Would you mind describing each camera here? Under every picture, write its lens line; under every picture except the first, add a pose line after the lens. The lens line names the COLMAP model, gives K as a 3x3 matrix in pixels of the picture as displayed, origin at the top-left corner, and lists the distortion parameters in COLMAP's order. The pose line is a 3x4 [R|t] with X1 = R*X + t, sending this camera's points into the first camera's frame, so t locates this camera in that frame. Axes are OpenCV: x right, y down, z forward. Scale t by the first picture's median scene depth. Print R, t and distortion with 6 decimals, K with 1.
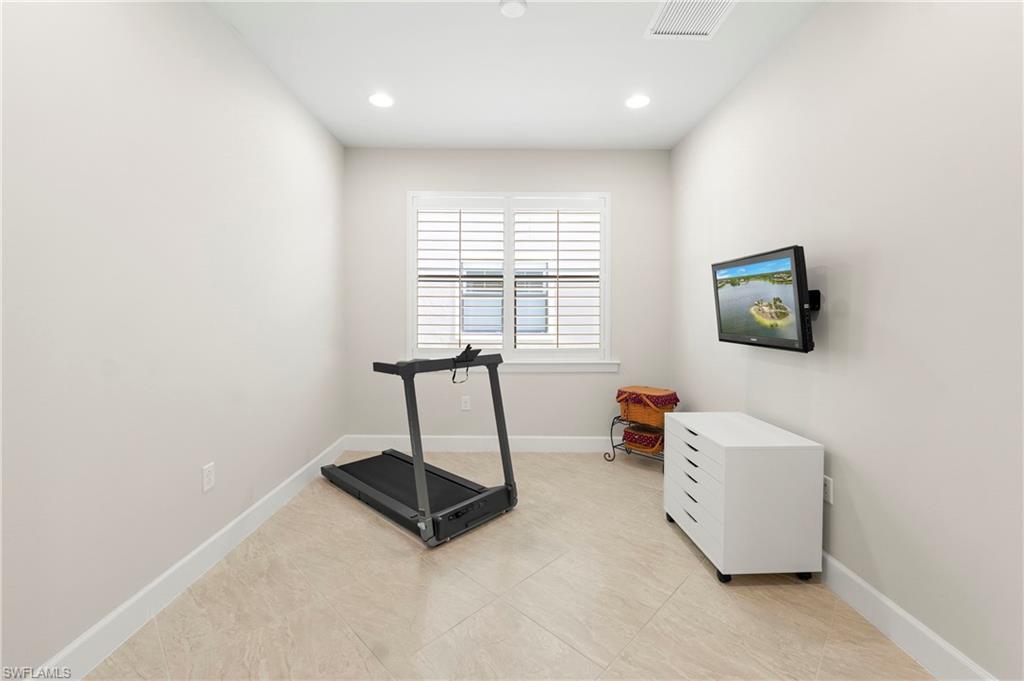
lens RADIAL K [[418.8, 0, 511.5], [0, 418.8, 313.7], [0, 0, 1]] dist [-0.000835, 0.000046]
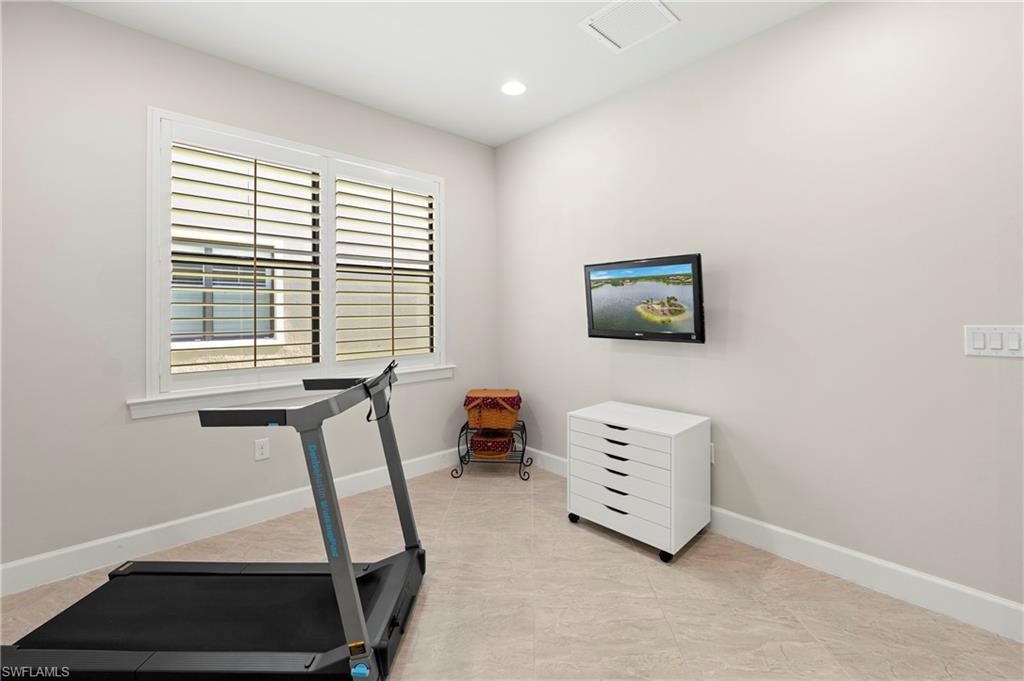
lens RADIAL K [[418.8, 0, 511.5], [0, 418.8, 313.7], [0, 0, 1]] dist [-0.000835, 0.000046]
pose [[0.748815, -0.010377, 0.662698, -0.418129], [0.011336, 0.999932, 0.002847, -0.000394], [-0.662682, 0.005380, 0.748882, 0.387362]]
